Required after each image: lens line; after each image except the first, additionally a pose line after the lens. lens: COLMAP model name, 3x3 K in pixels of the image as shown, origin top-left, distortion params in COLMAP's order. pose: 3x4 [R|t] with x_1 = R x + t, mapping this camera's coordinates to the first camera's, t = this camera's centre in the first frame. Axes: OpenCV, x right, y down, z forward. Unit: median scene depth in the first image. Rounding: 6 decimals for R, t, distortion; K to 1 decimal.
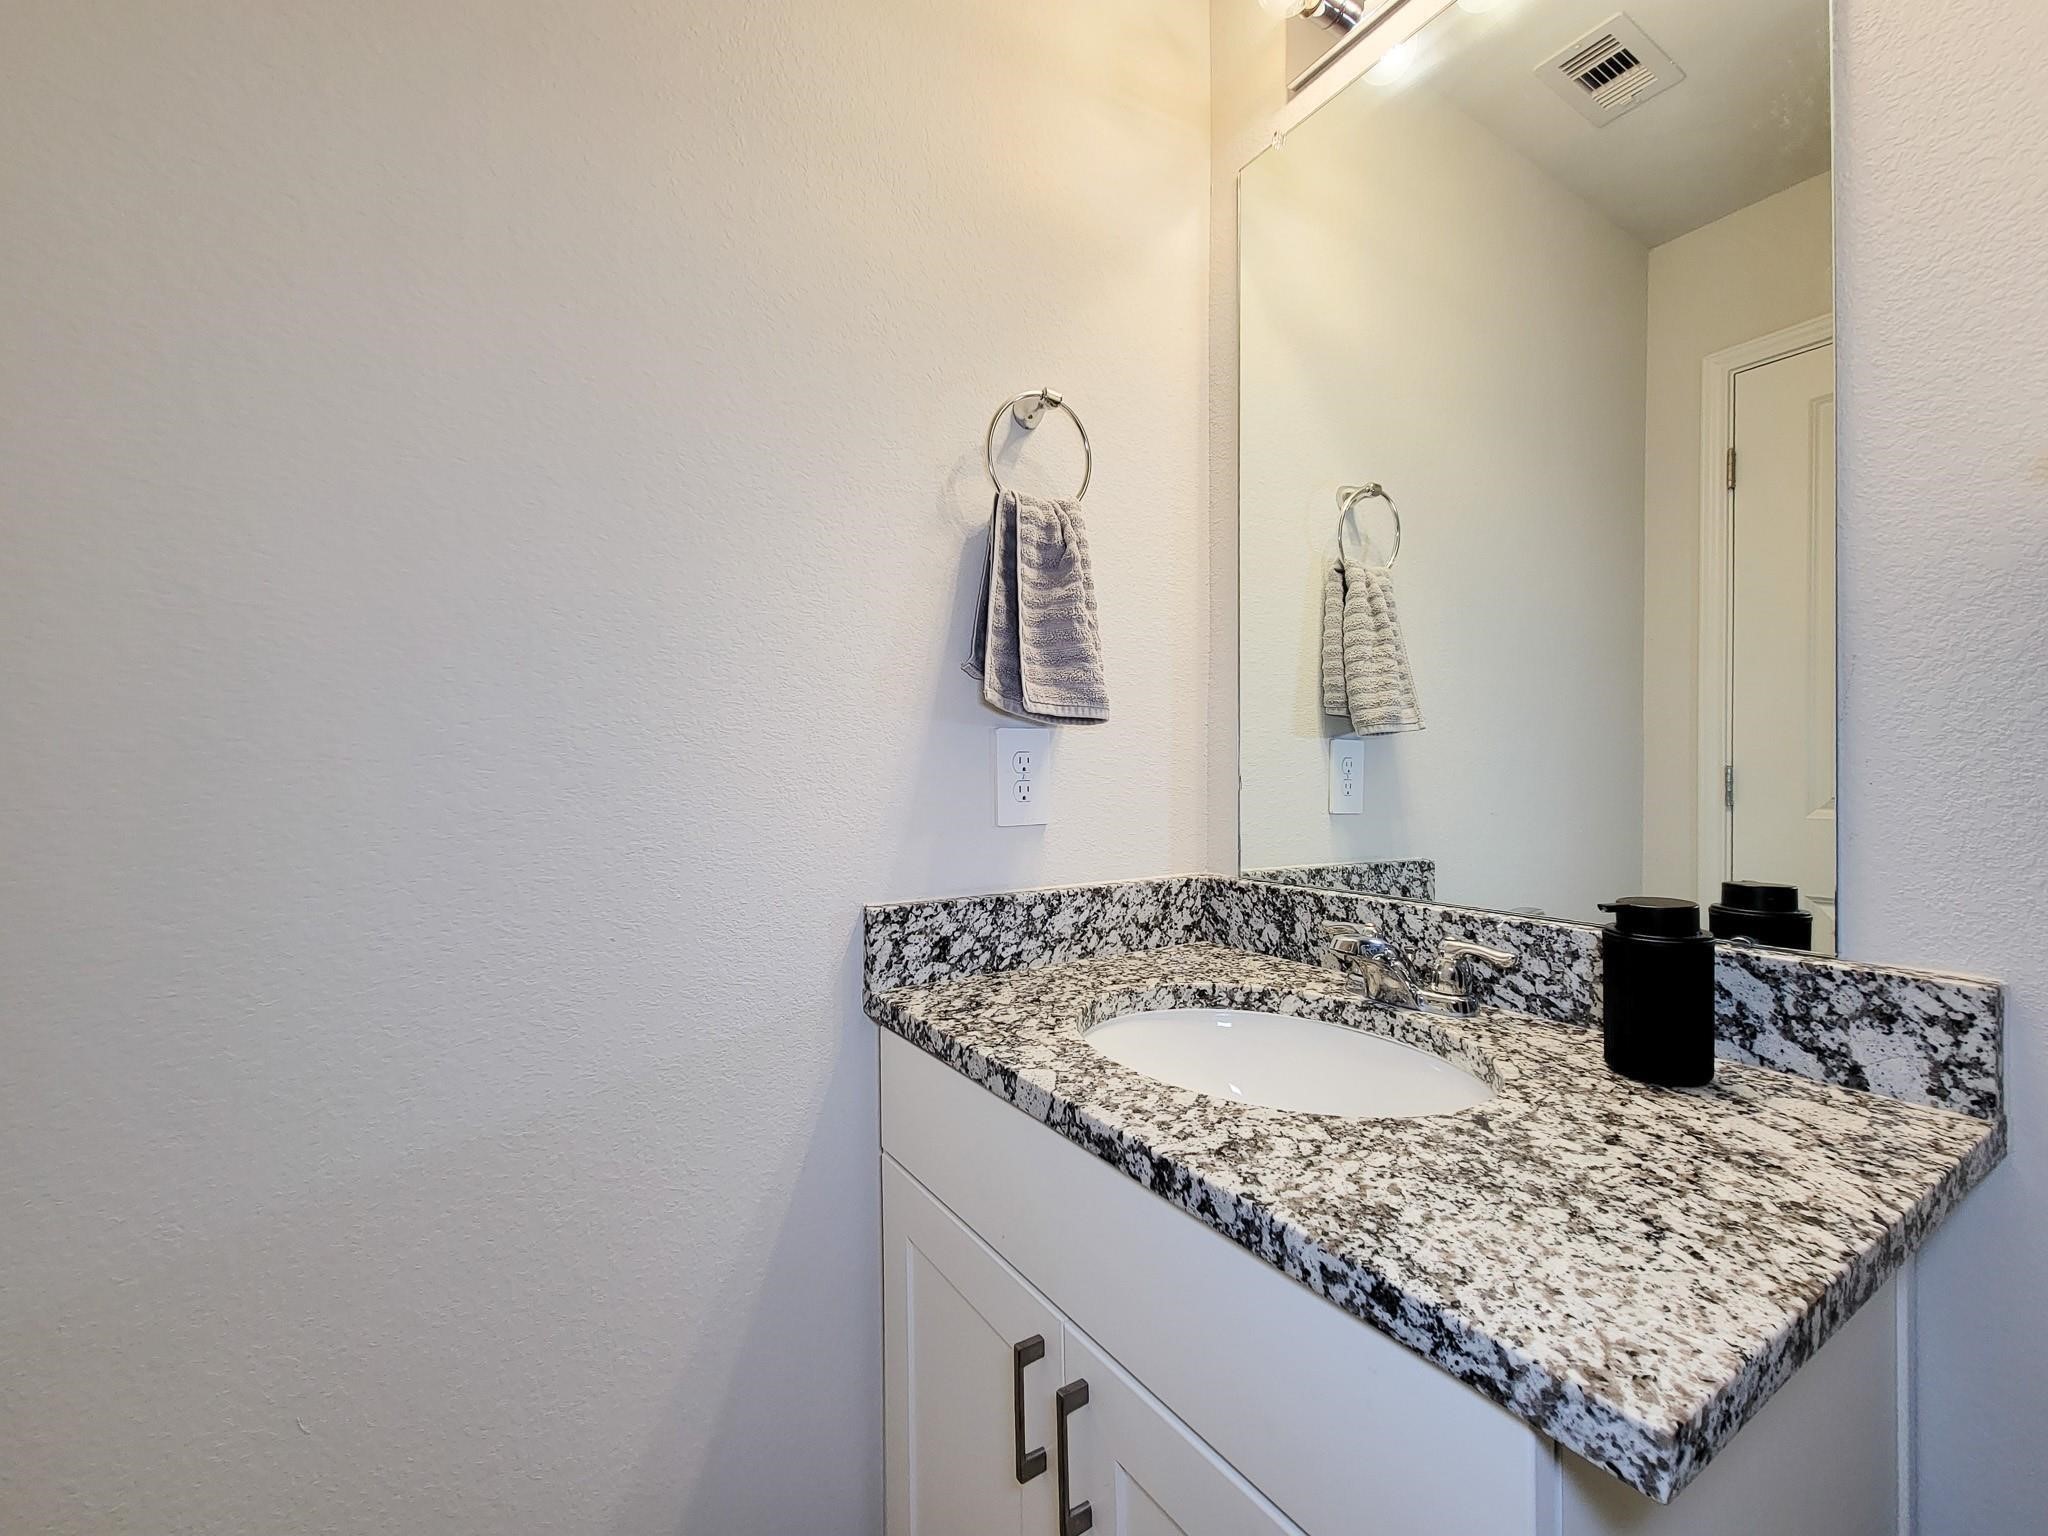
lens RADIAL K [[854.0, 0, 1029.7], [0, 854.0, 774.5], [0, 0, 1]] dist [0.004996, -0.004304]
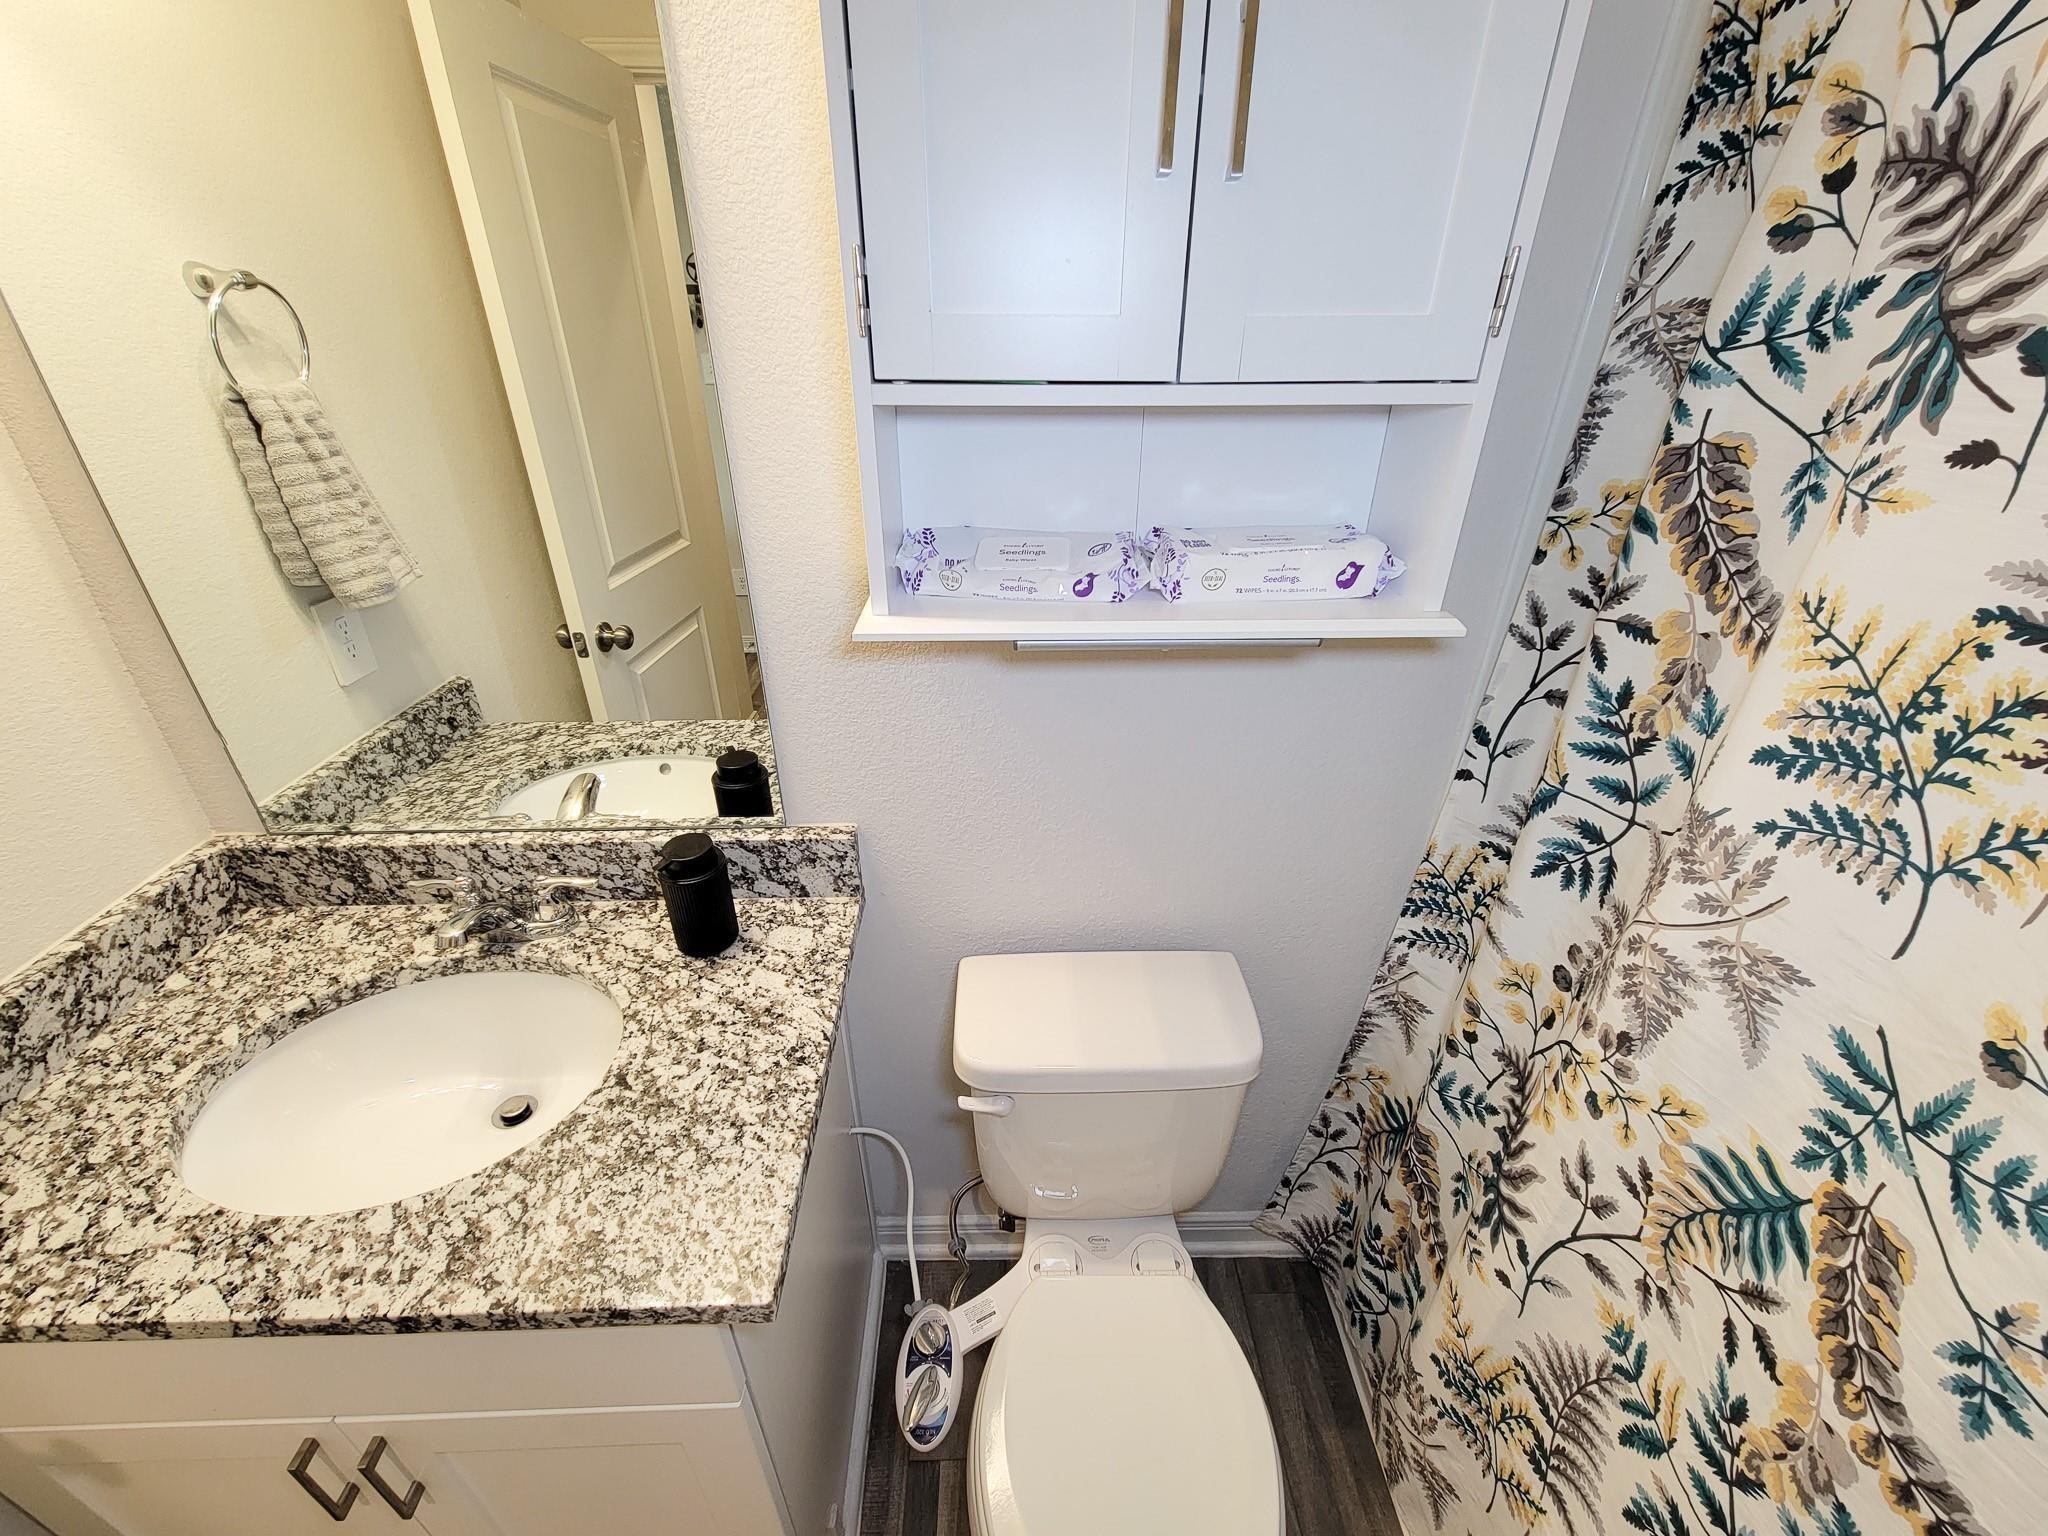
lens RADIAL K [[854.0, 0, 1016.7], [0, 854.0, 766.0], [0, 0, 1]] dist [0.004996, -0.004304]
pose [[0.513372, -0.416630, 0.750246, 0.014257], [-0.000258, 0.874168, 0.485623, -0.509821], [-0.858166, -0.249499, 0.448666, -0.042952]]
